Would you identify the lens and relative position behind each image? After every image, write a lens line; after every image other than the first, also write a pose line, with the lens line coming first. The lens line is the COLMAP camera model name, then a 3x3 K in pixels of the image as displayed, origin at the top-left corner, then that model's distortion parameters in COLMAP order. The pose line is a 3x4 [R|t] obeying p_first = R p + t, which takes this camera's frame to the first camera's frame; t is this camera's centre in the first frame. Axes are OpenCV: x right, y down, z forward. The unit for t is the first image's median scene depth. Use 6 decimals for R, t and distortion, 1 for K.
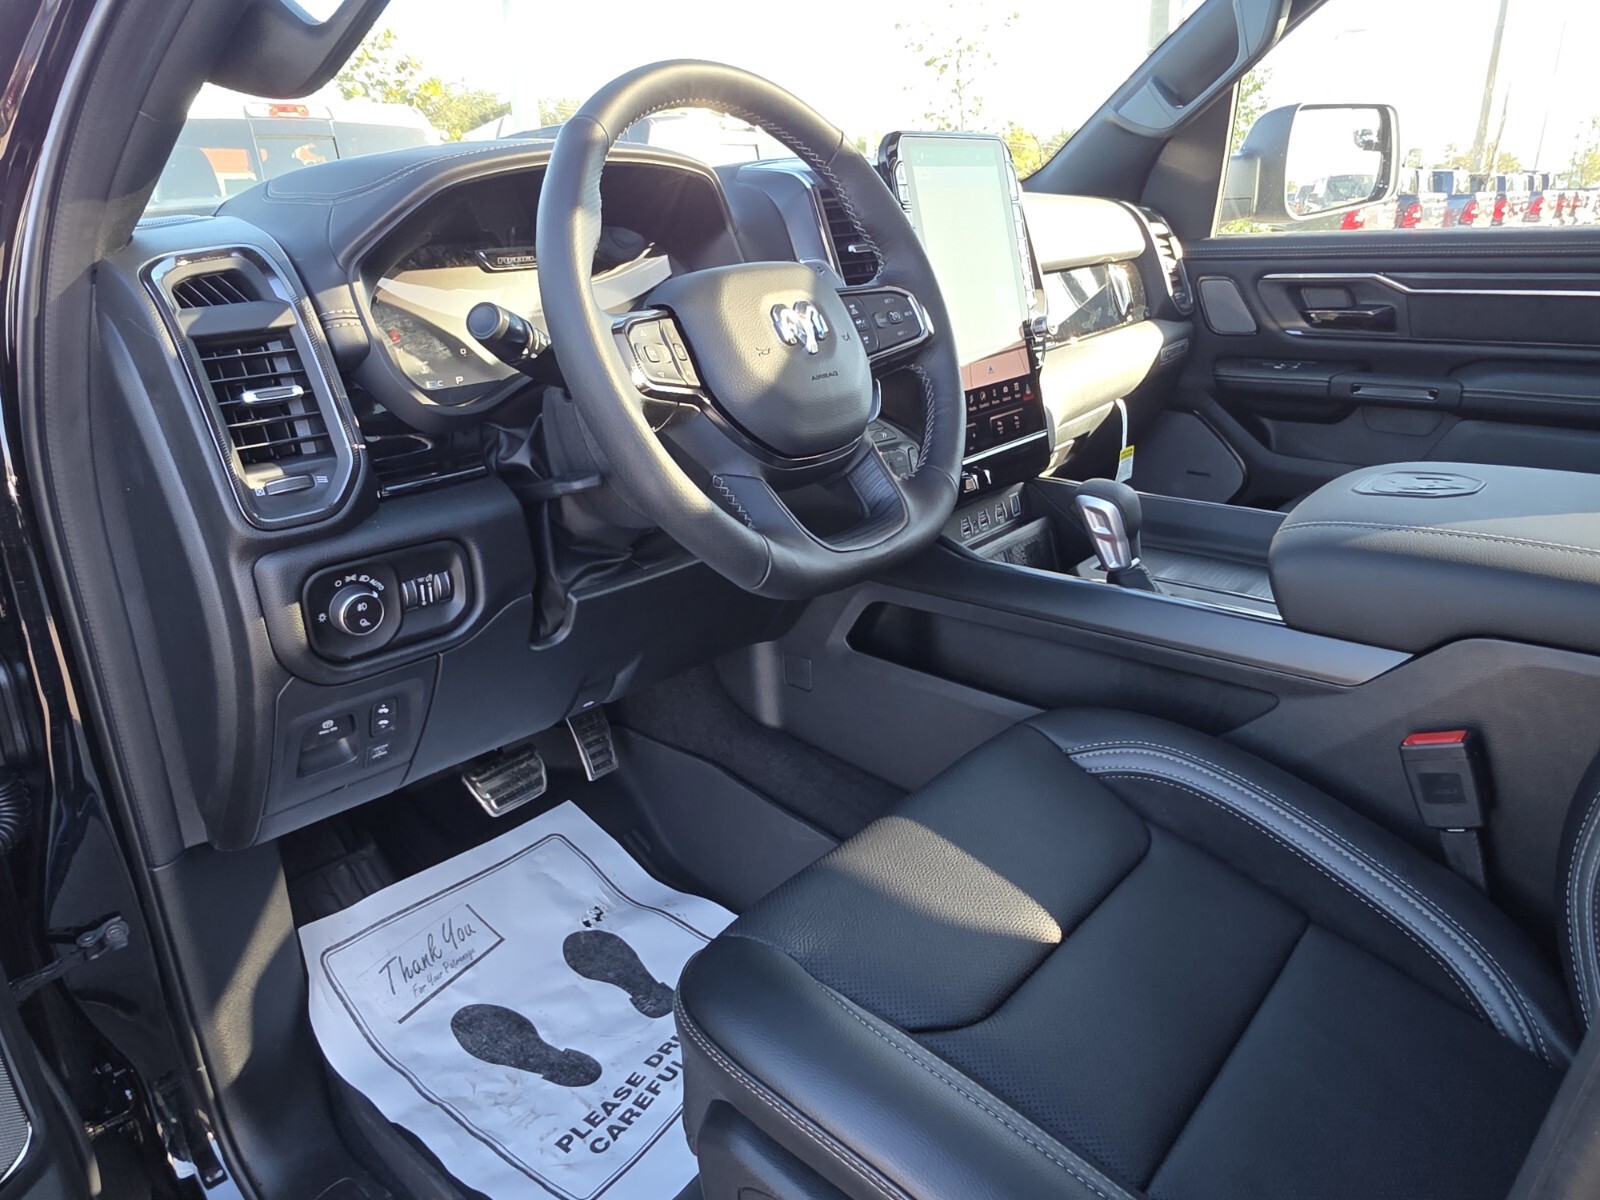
lens RADIAL K [[1091.3, 0, 800.0], [0, 1091.3, 600.0], [0, 0, 1]] dist [0.003964, -0.000471]
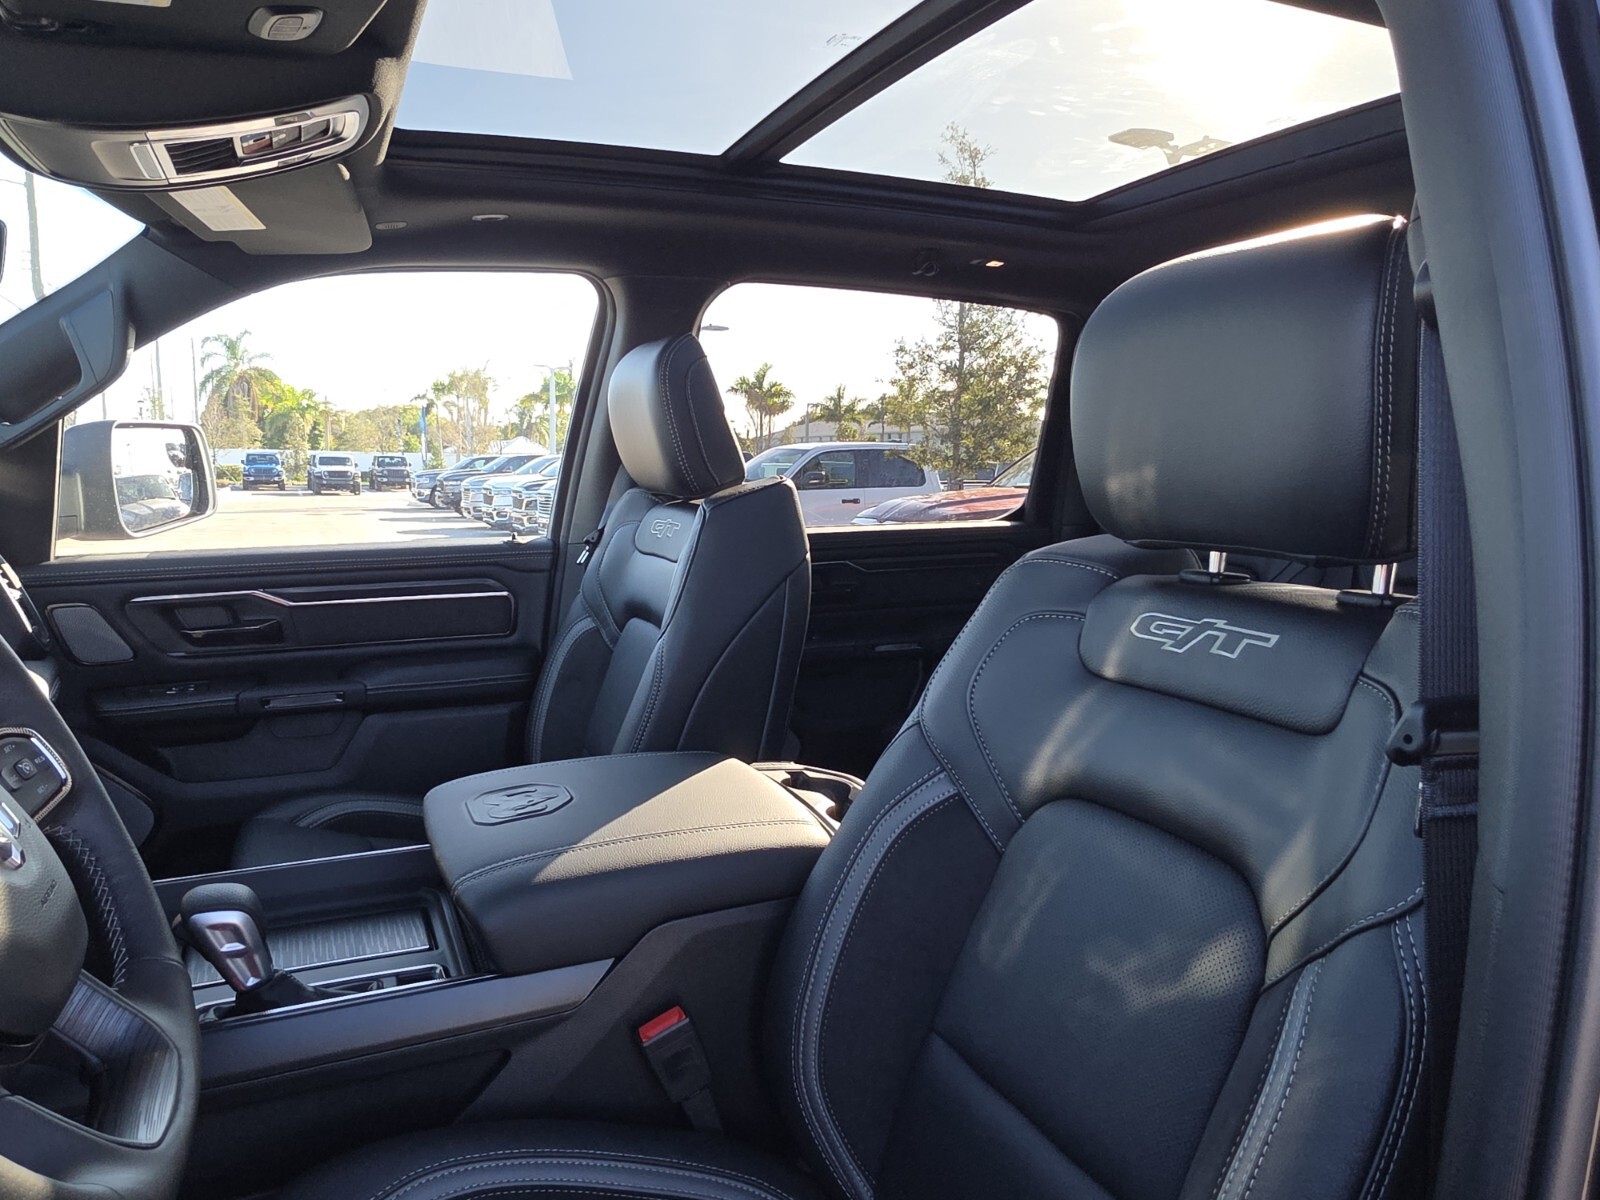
lens RADIAL K [[1091.3, 0, 800.0], [0, 1091.3, 600.0], [0, 0, 1]] dist [0.003964, -0.000471]
pose [[0.434044, -0.087171, 0.896664, -0.257357], [0.288593, 0.956311, -0.046728, -0.154002], [-0.853417, 0.279053, 0.440238, 0.199680]]
